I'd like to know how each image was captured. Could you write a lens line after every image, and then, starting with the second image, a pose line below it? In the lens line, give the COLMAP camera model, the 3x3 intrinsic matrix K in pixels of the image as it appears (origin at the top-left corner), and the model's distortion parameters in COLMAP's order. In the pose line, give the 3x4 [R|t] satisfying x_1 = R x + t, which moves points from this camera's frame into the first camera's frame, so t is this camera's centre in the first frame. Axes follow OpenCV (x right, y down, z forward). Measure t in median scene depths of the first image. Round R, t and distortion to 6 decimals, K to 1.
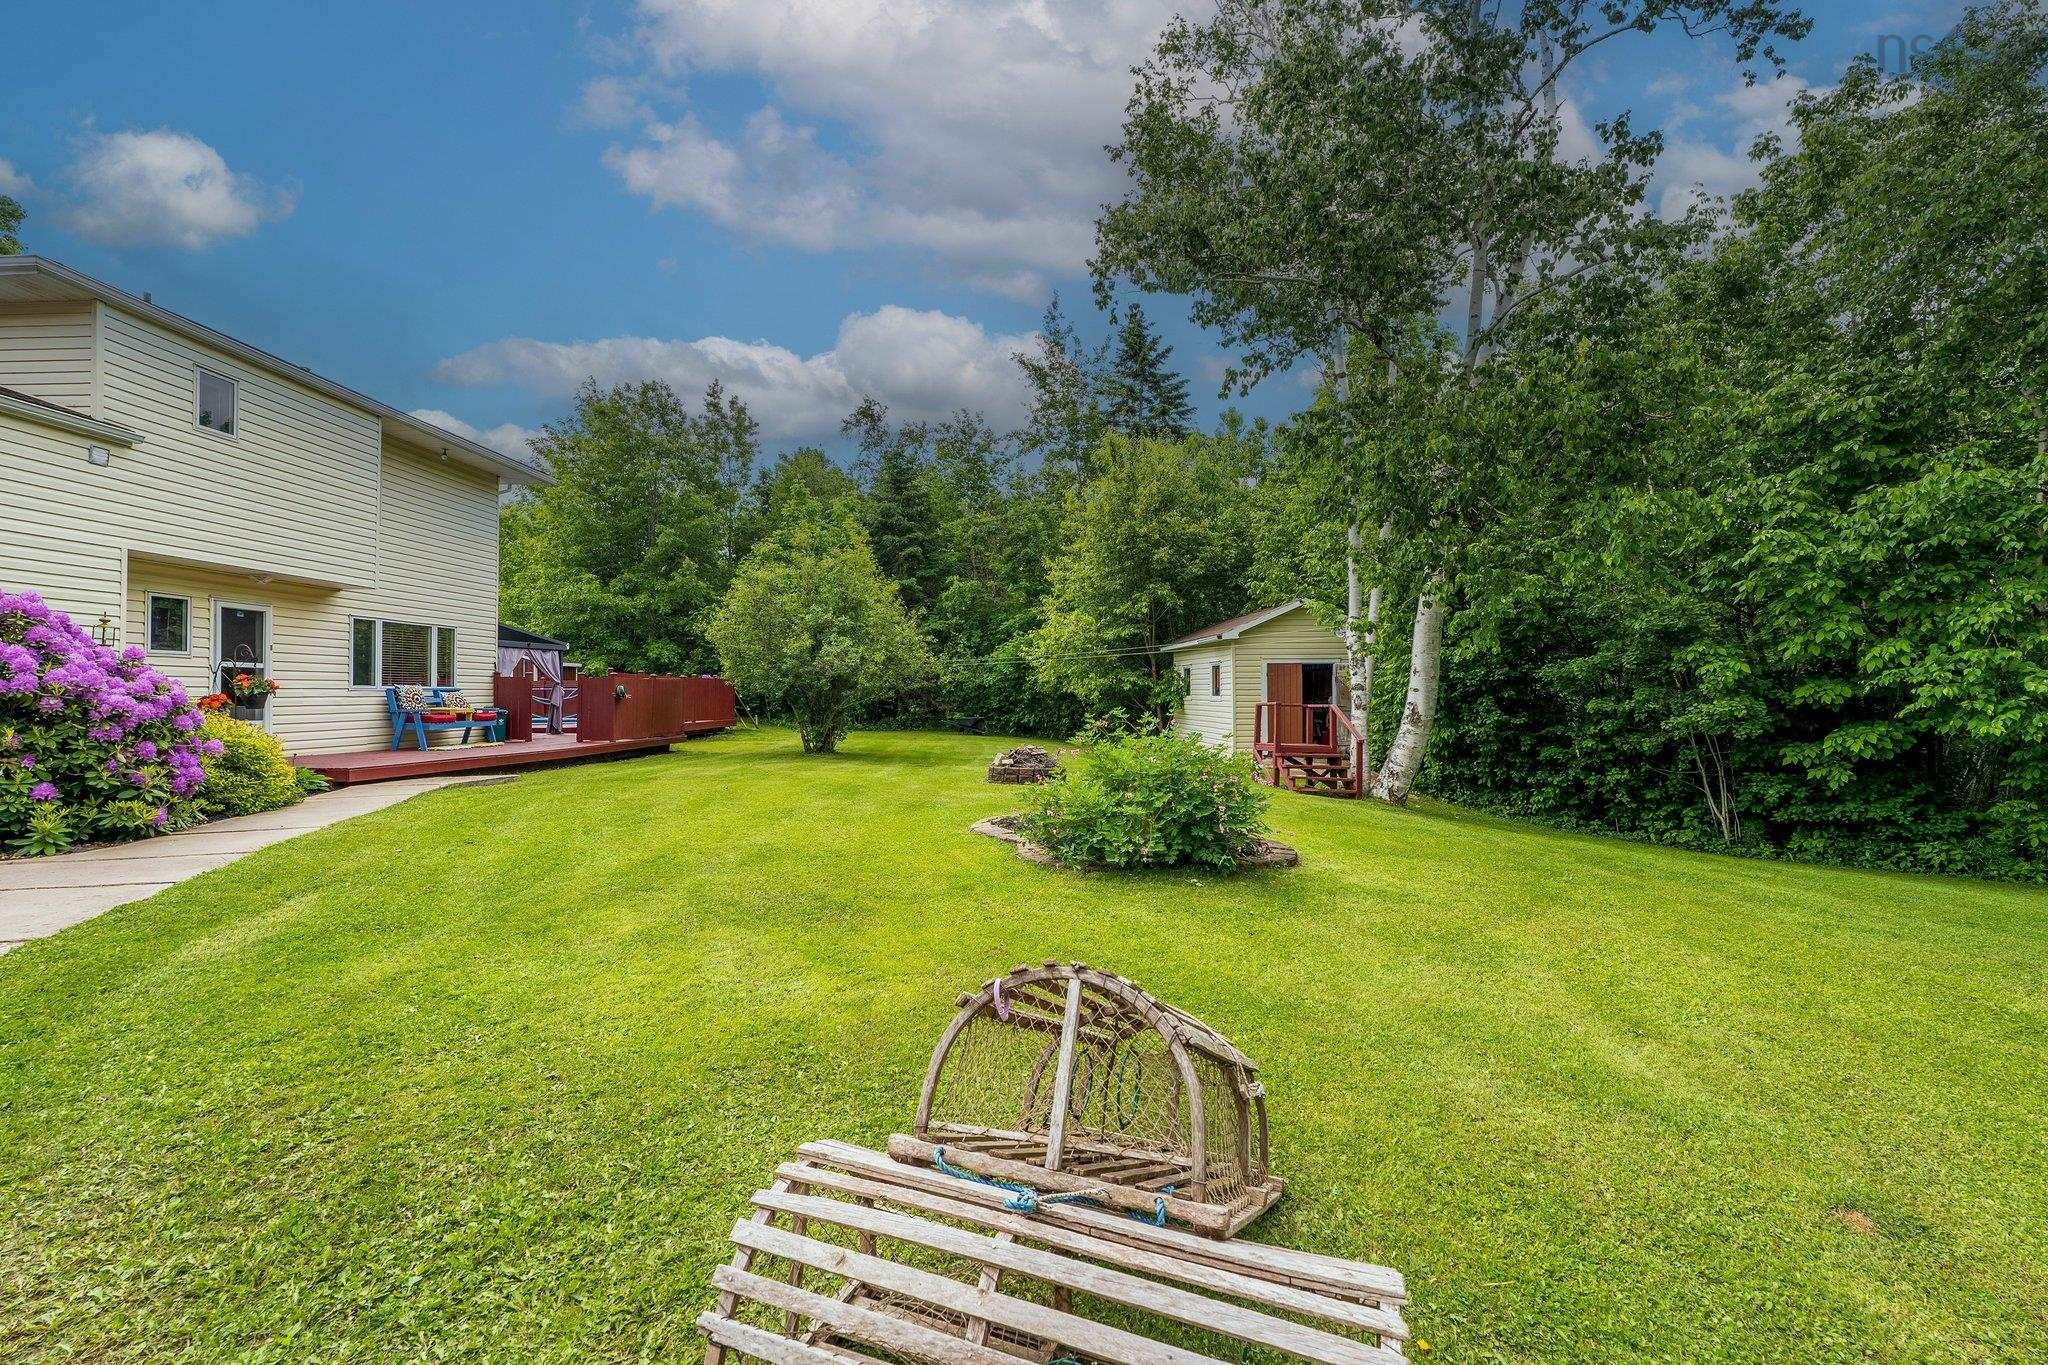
lens RADIAL K [[931.2, 0, 1023.1], [0, 931.2, 687.4], [0, 0, 1]] dist [0.002578, 0.000490]
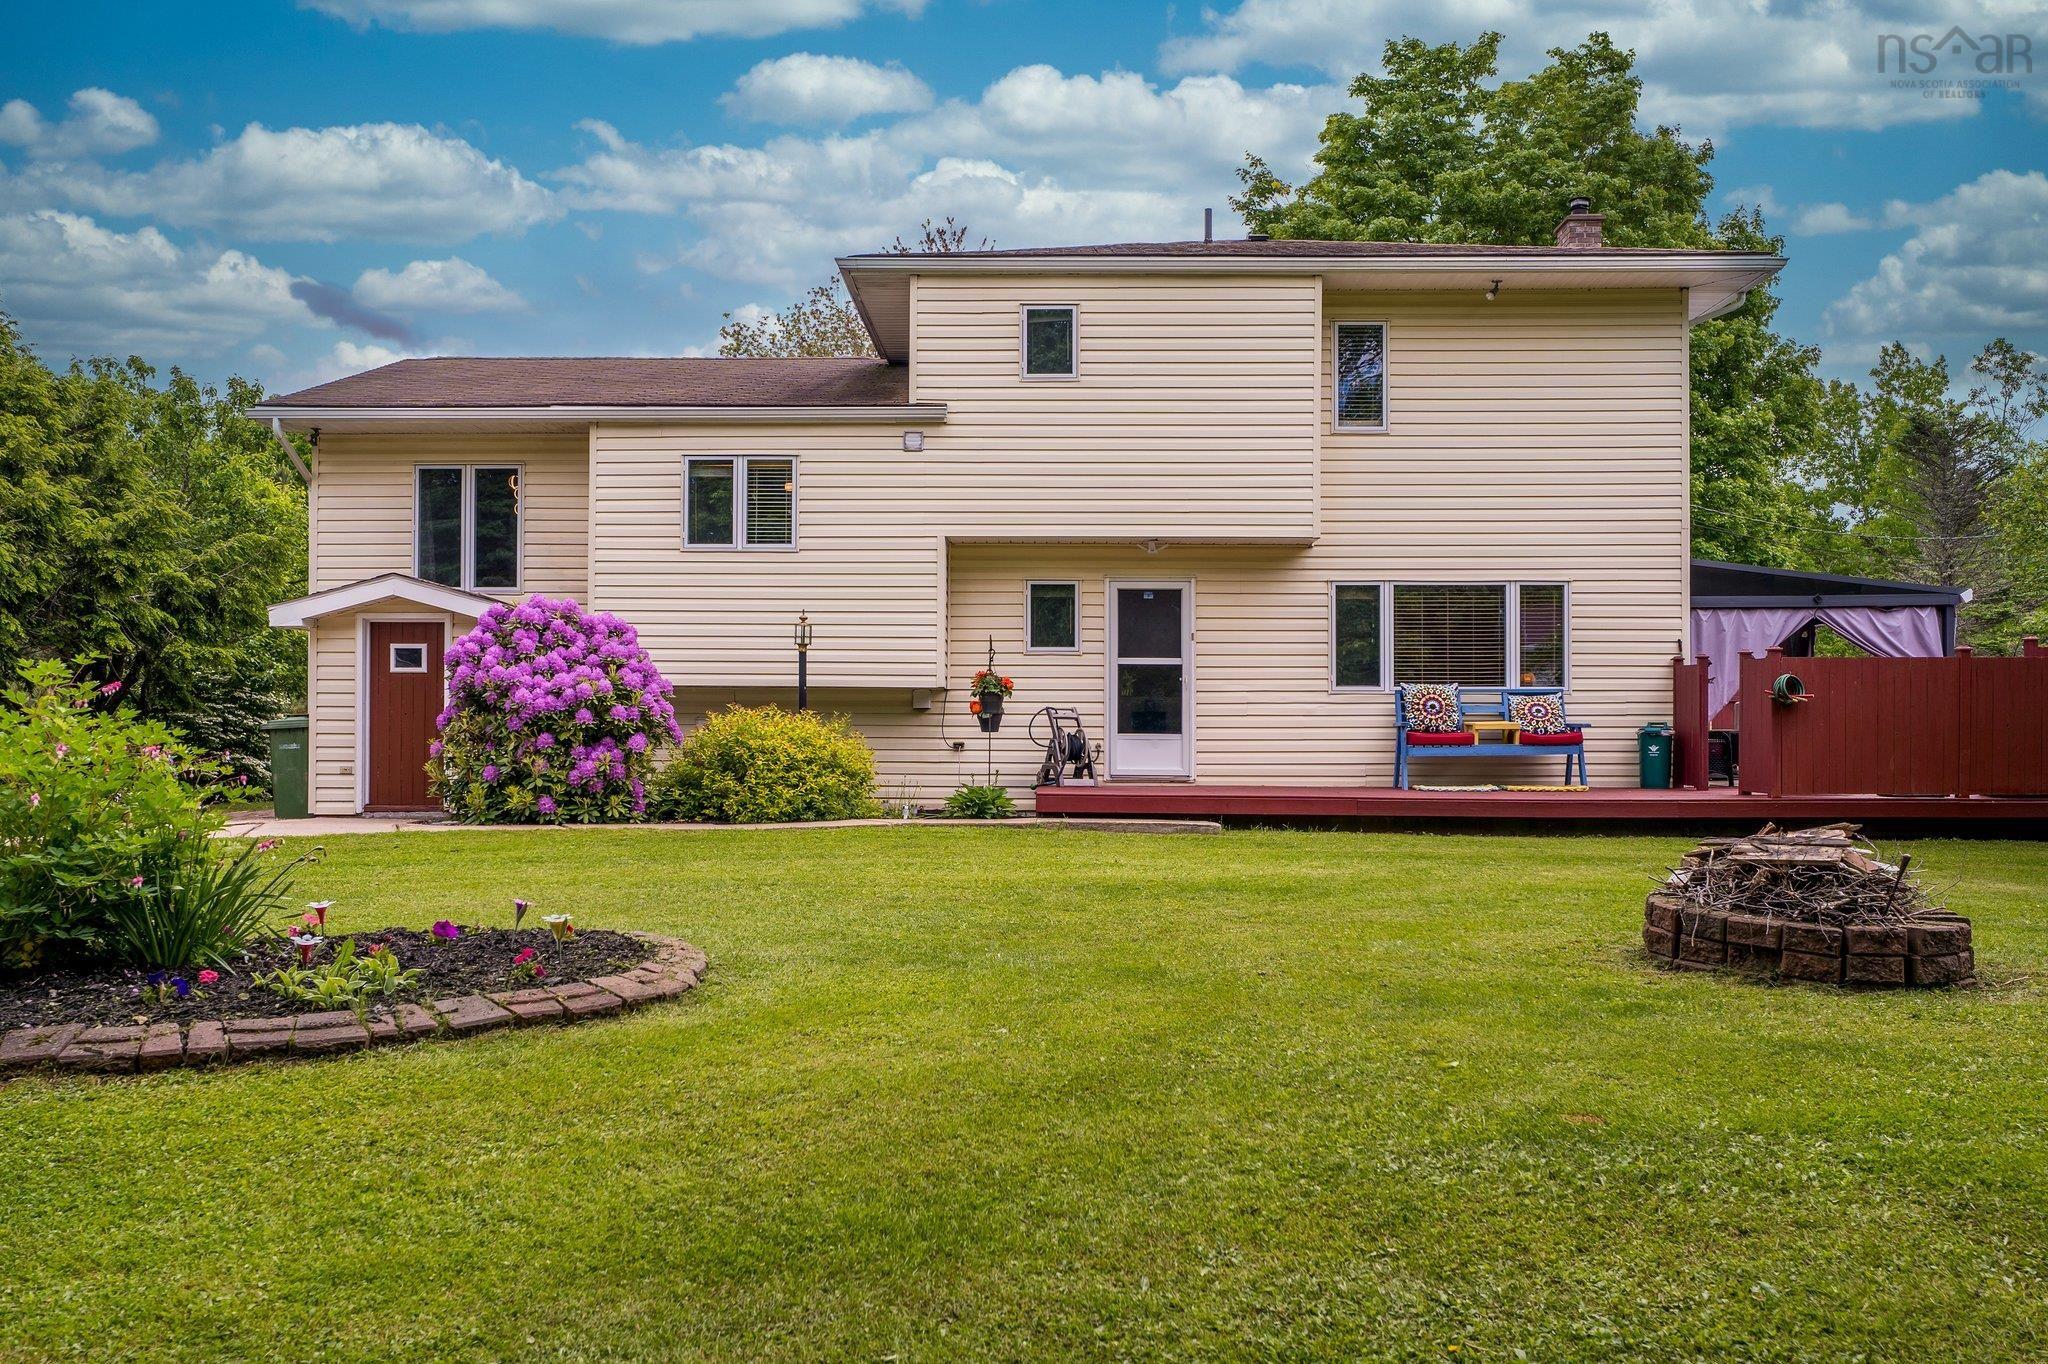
lens RADIAL K [[1664.4, 0, 1023.6], [0, 1664.4, 686.2], [0, 0, 1]] dist [-0.000076, 0.000501]
pose [[0.021957, -0.029431, -0.999326, 0.463468], [0.004755, 0.999558, -0.029334, 0.031592], [0.999748, -0.004108, 0.022087, 0.750235]]
